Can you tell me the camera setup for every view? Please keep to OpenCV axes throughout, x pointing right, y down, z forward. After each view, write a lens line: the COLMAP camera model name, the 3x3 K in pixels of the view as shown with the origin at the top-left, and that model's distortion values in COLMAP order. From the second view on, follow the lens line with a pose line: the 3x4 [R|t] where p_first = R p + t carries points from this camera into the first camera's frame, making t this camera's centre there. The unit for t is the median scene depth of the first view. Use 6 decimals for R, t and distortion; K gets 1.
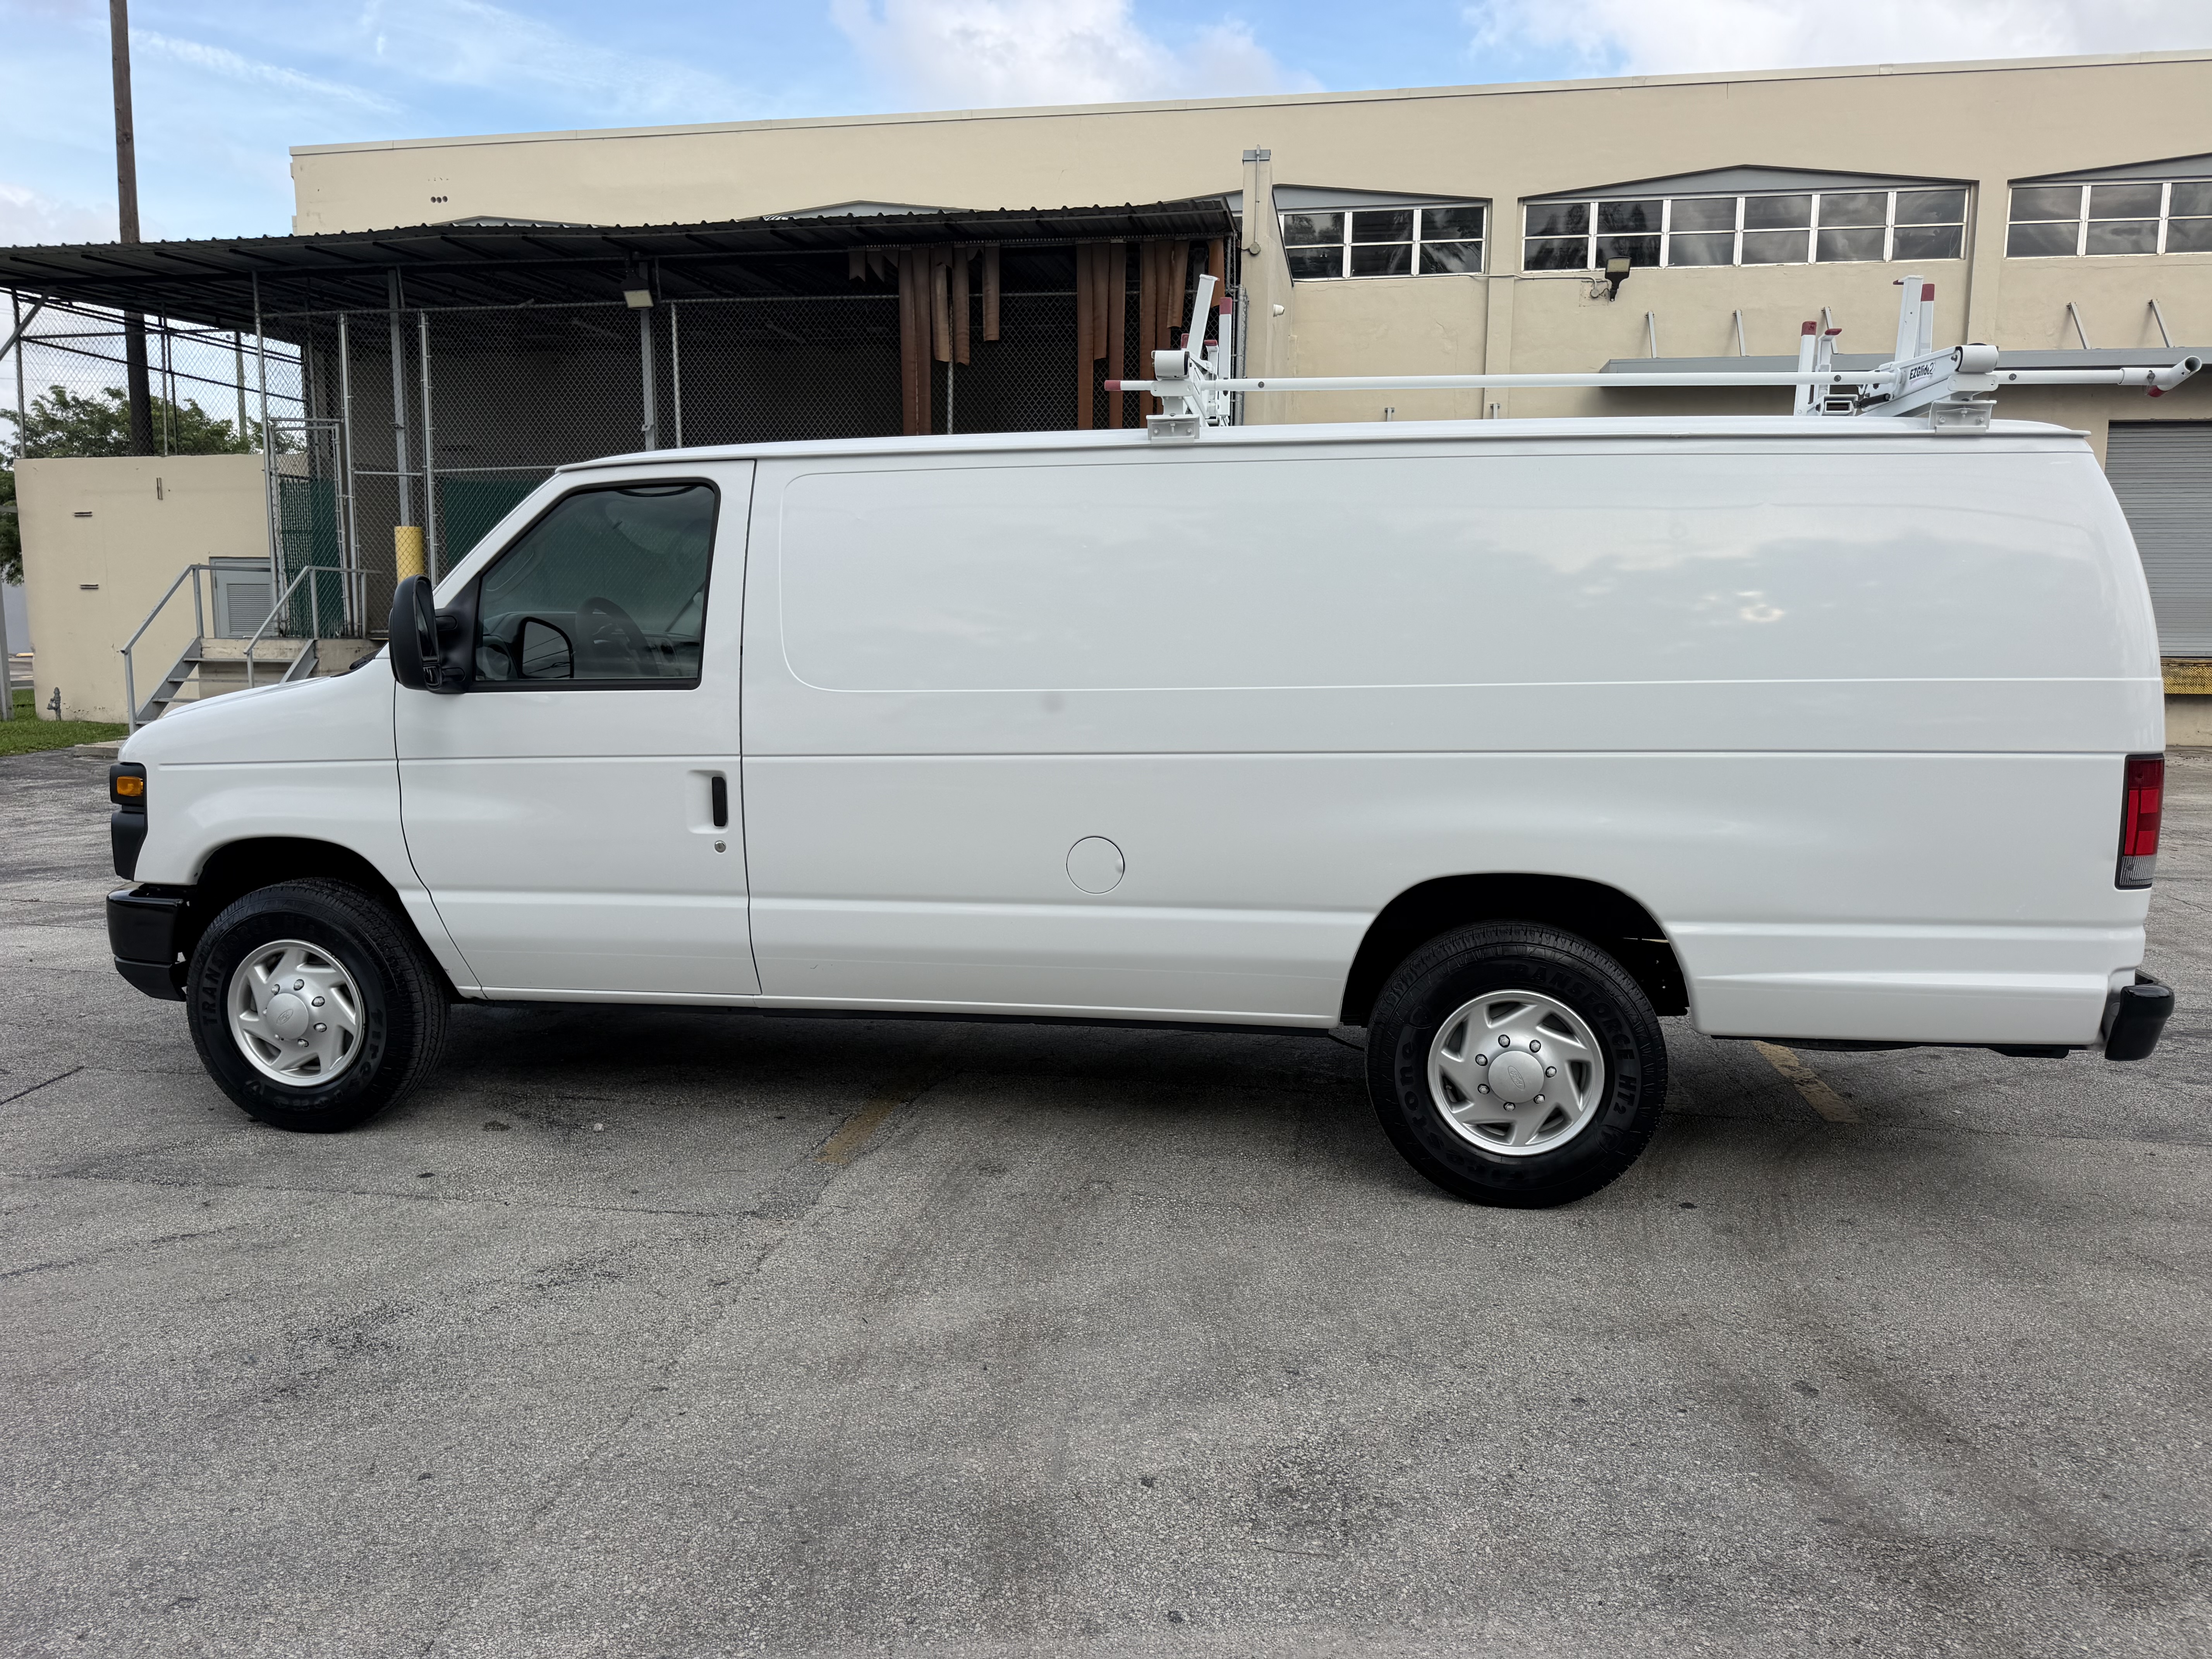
lens RADIAL K [[1571.9, 0, 1089.5], [0, 1571.9, 820.8], [0, 0, 1]] dist [0.019414, -0.031511]
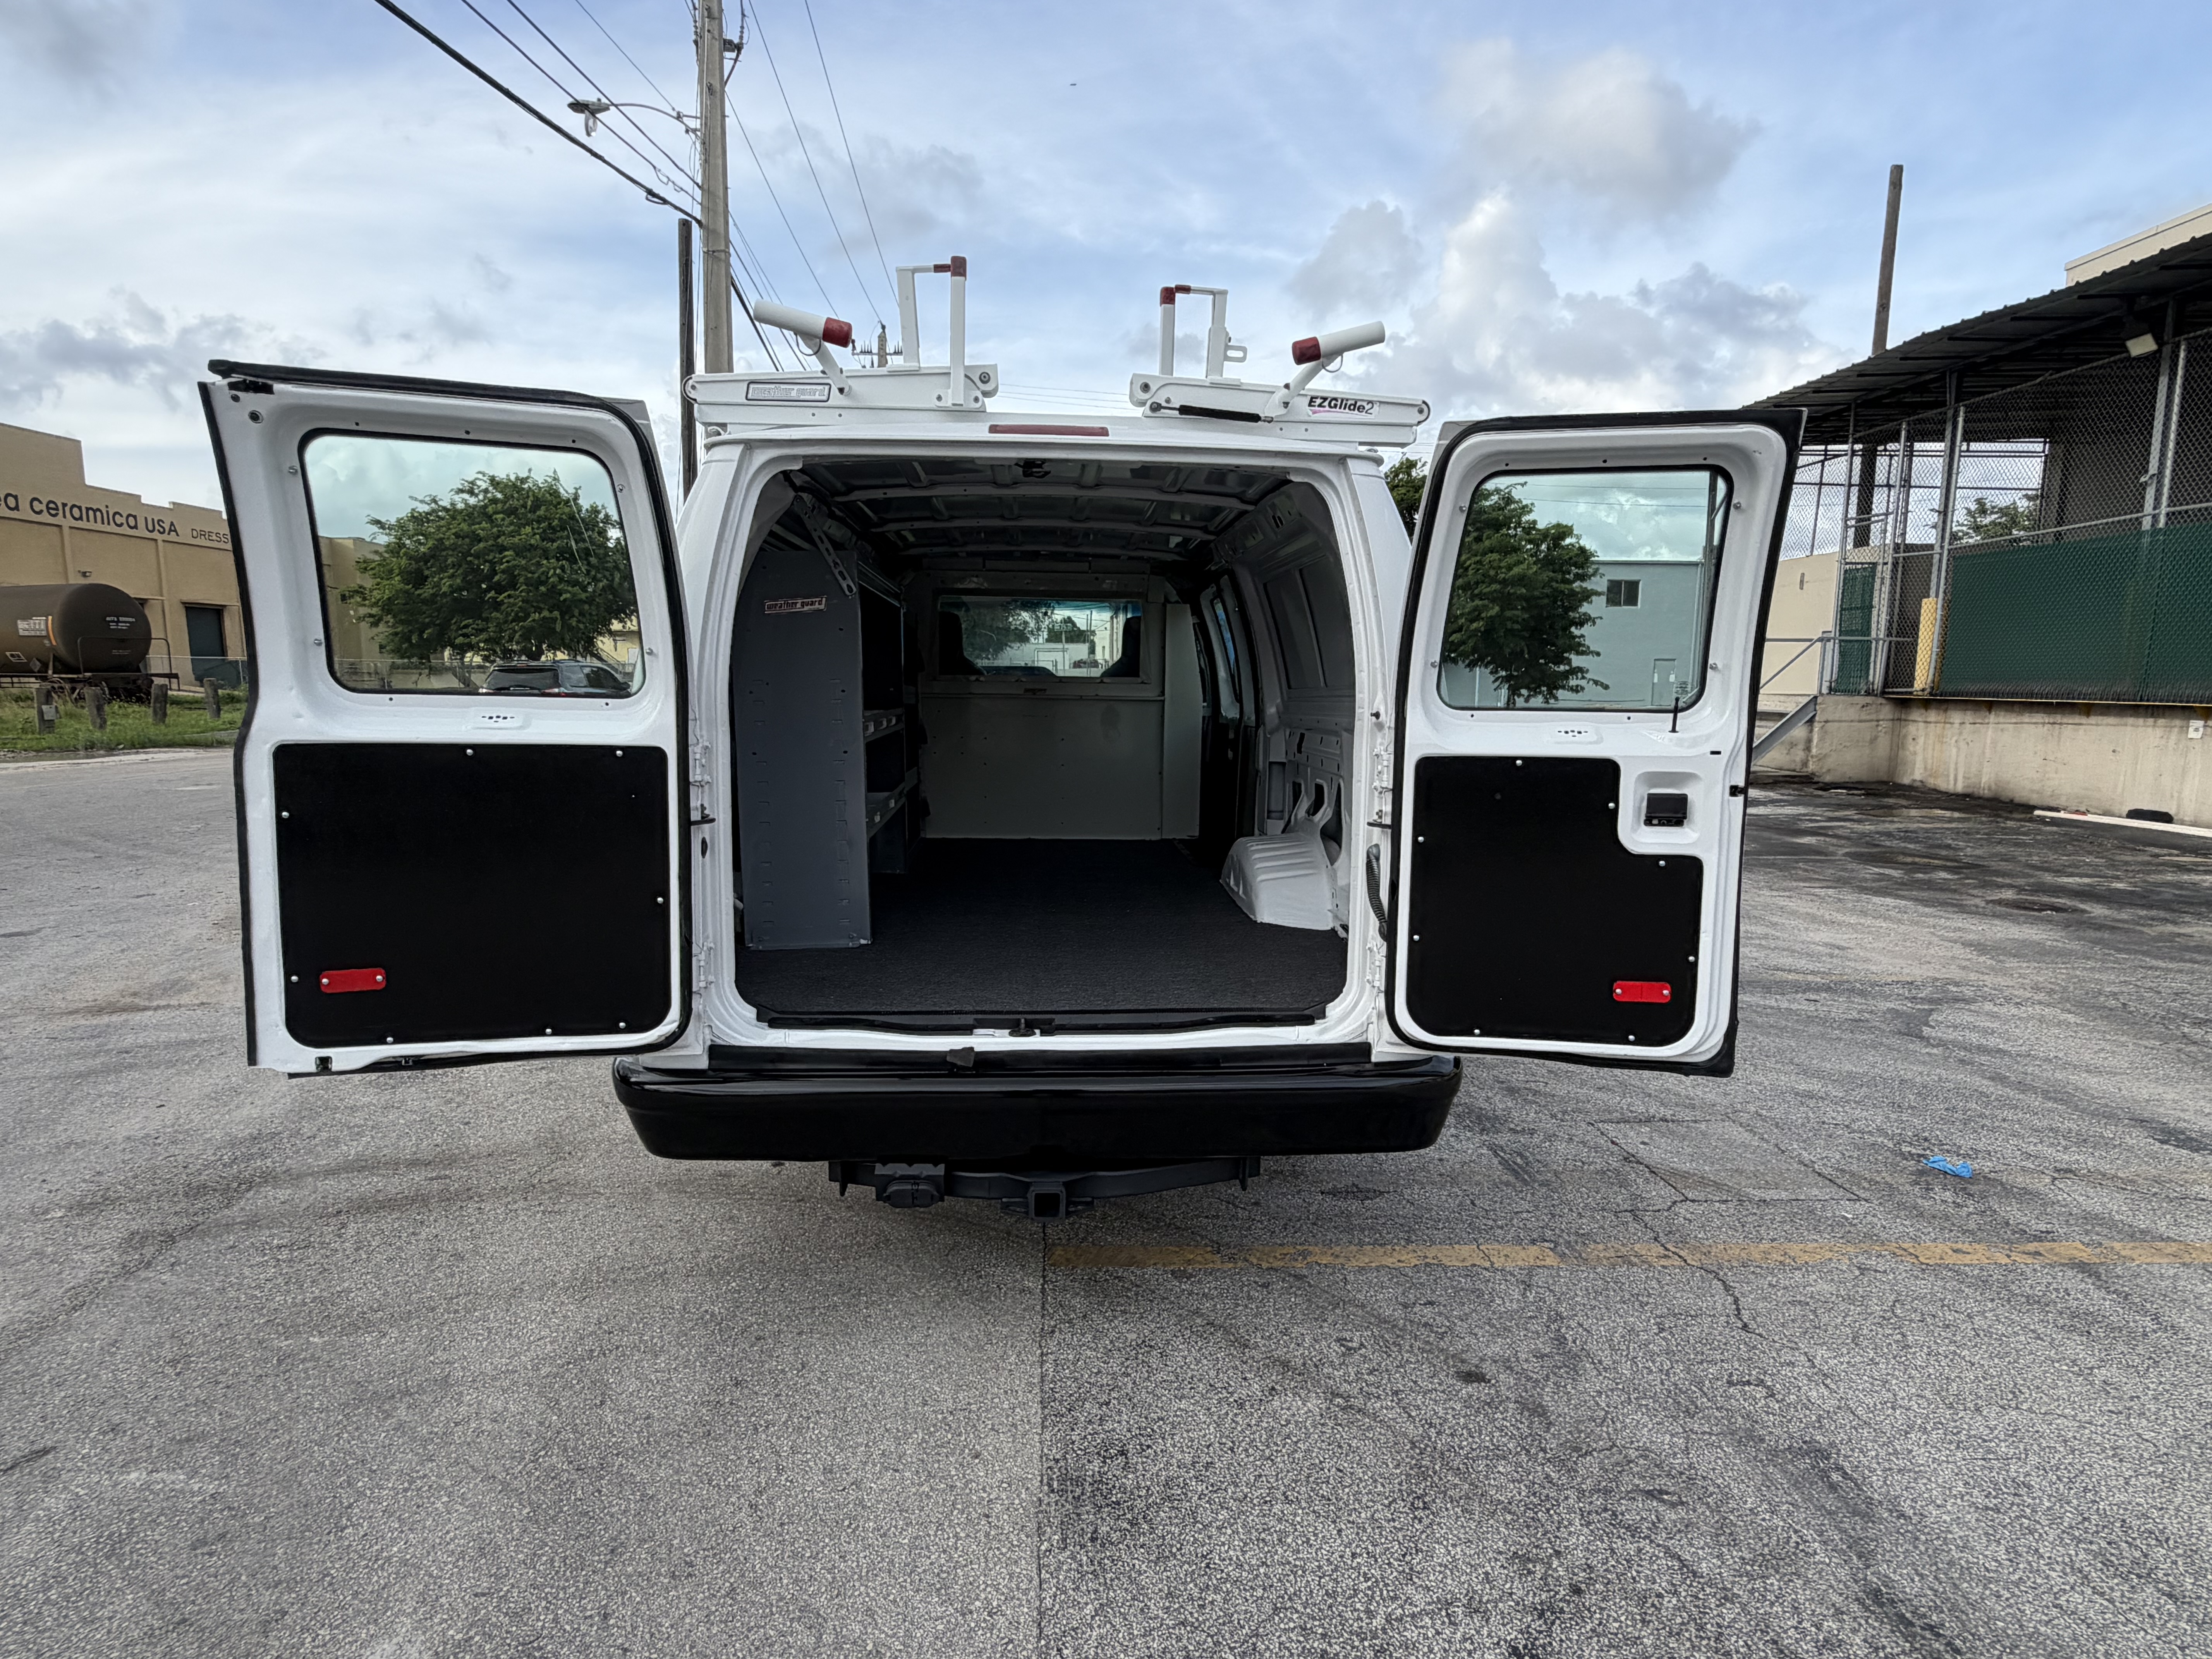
lens RADIAL K [[1208.8, 0, 1112.4], [0, 1208.8, 839.1], [0, 0, 1]] dist [-0.003578, 0.001478]
pose [[0.229777, 0.129538, -0.964584, 1.018294], [-0.130044, 0.986302, 0.101476, -0.092516], [0.964516, 0.102122, 0.243475, 0.803688]]
